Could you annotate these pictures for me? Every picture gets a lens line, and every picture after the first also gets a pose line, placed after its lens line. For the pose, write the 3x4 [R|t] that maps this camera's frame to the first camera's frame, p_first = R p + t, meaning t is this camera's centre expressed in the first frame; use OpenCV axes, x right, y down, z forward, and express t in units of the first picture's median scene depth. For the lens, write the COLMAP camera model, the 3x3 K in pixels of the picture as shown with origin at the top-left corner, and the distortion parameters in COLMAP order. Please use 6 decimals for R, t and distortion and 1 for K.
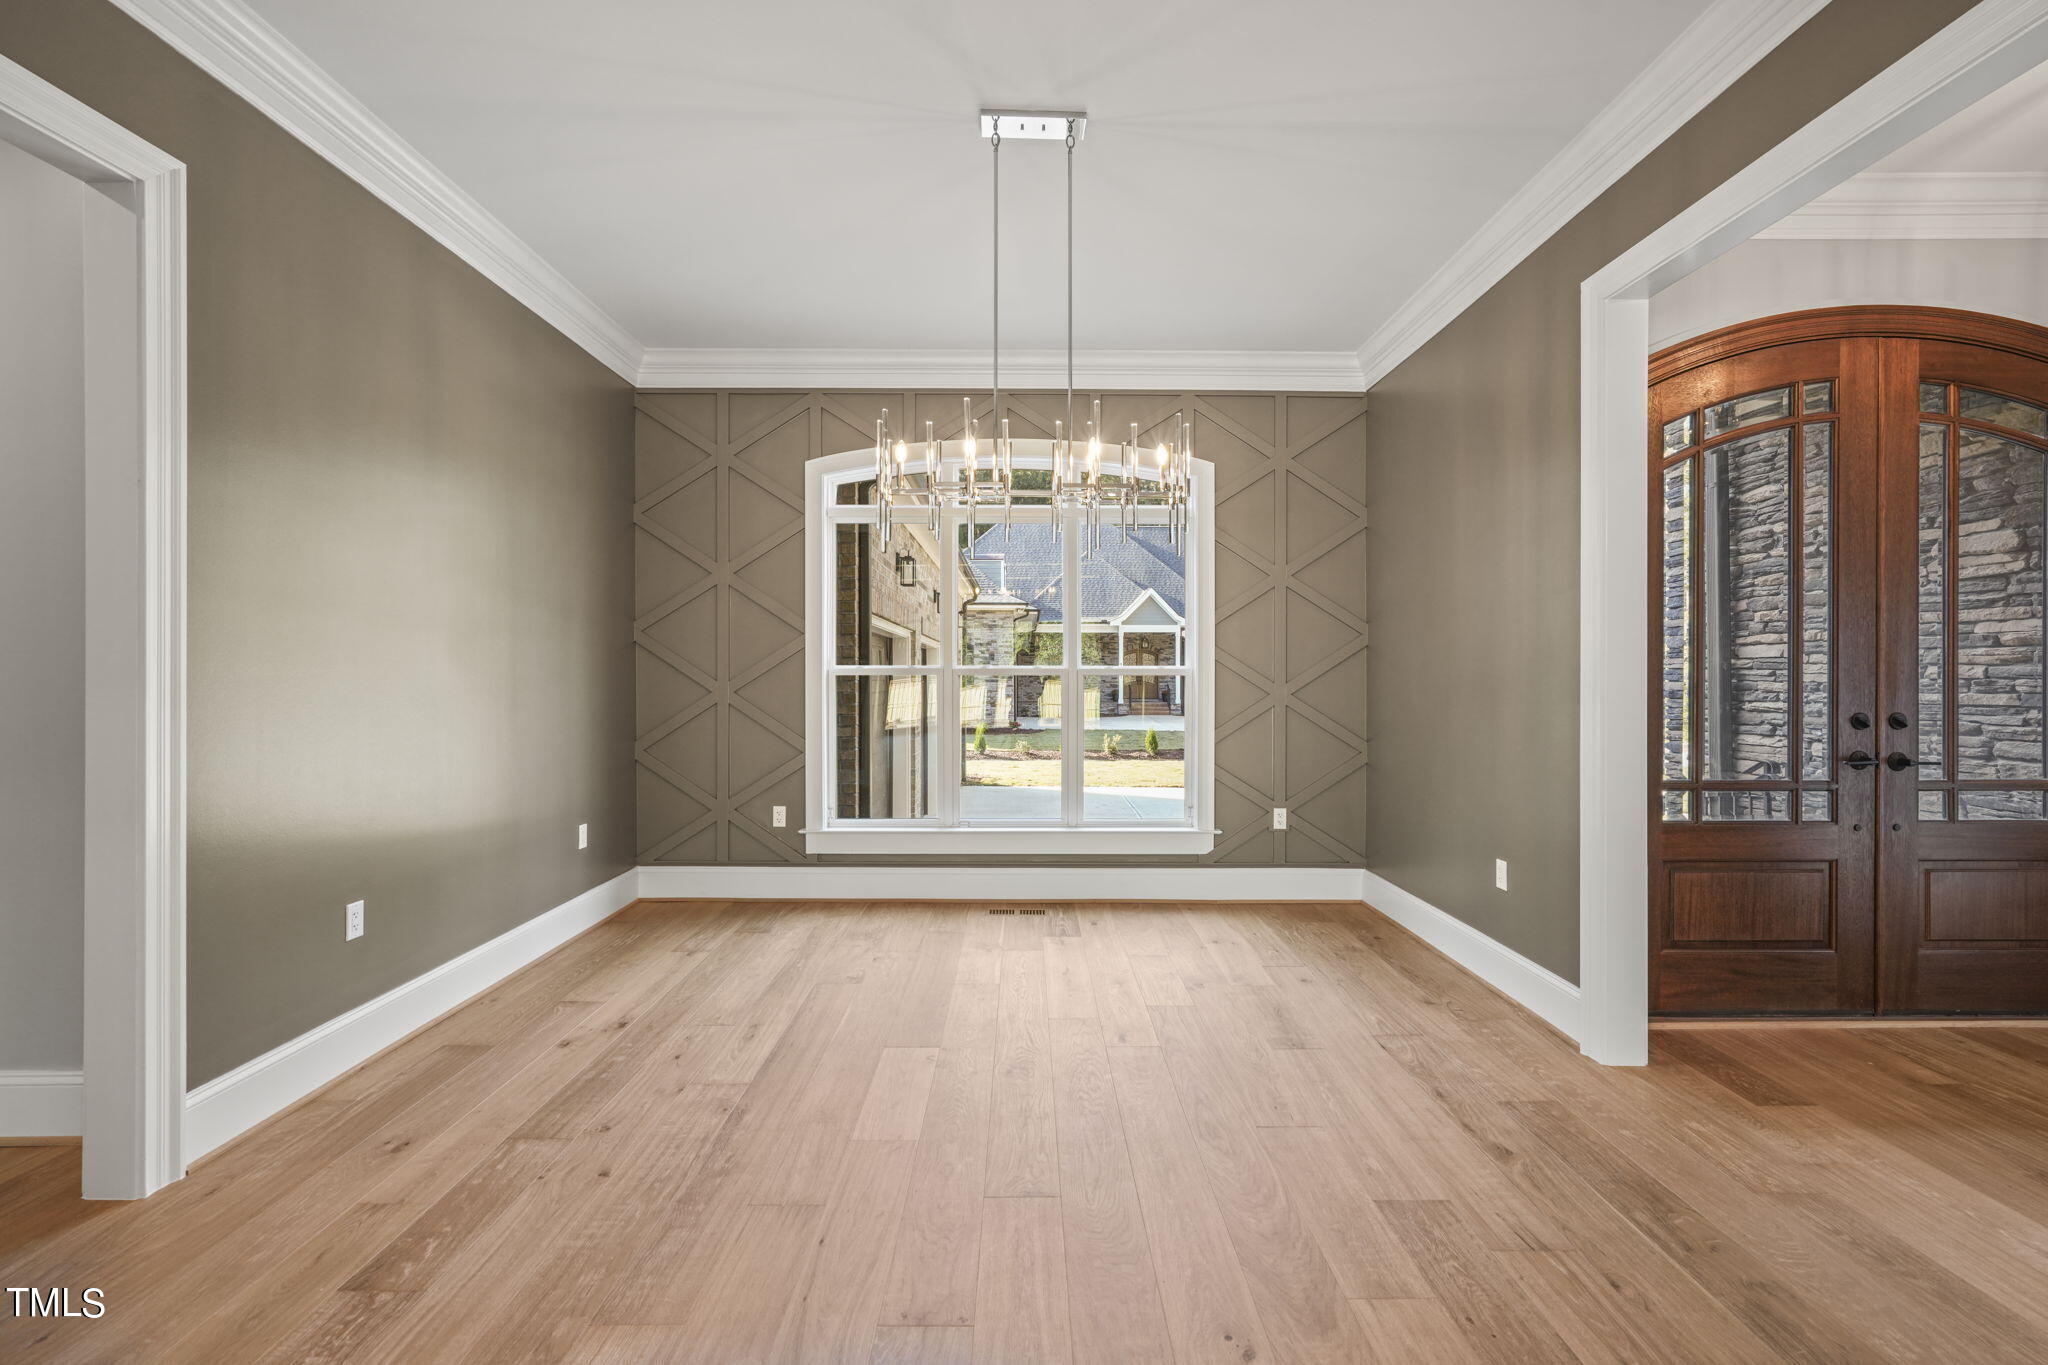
lens RADIAL K [[895.5, 0, 1035.7], [0, 895.5, 678.1], [0, 0, 1]] dist [0.018484, 0.000094]
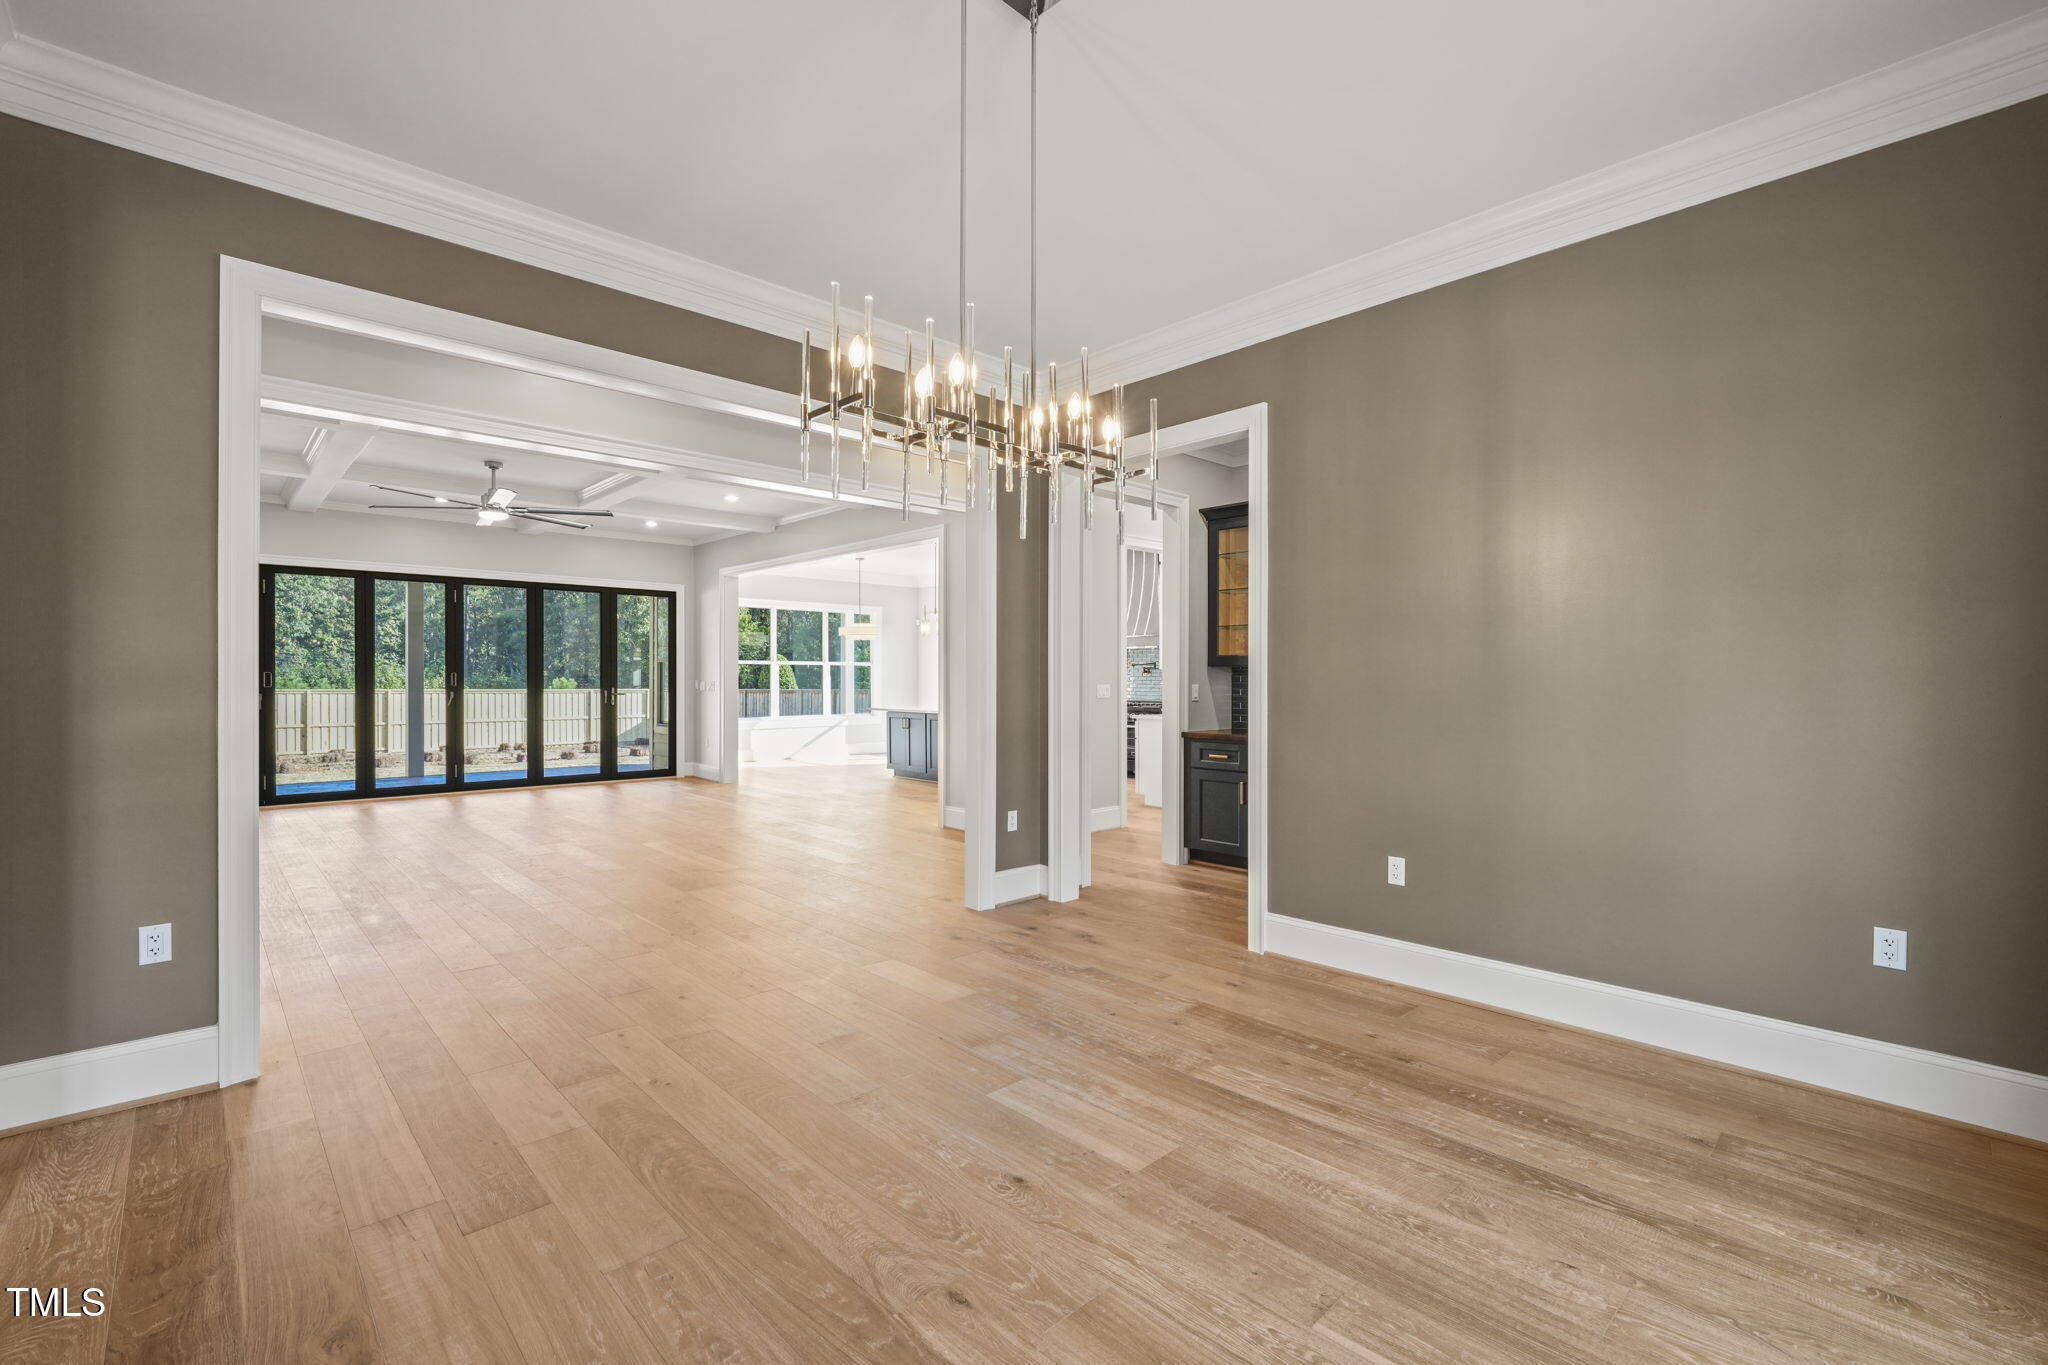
lens RADIAL K [[895.5, 0, 1035.7], [0, 895.5, 678.1], [0, 0, 1]] dist [0.018484, 0.000094]
pose [[-0.733050, -0.002226, -0.680171, 0.607697], [-0.000286, 0.999996, -0.002964, -0.006232], [0.680175, -0.001979, -0.733047, 1.922741]]
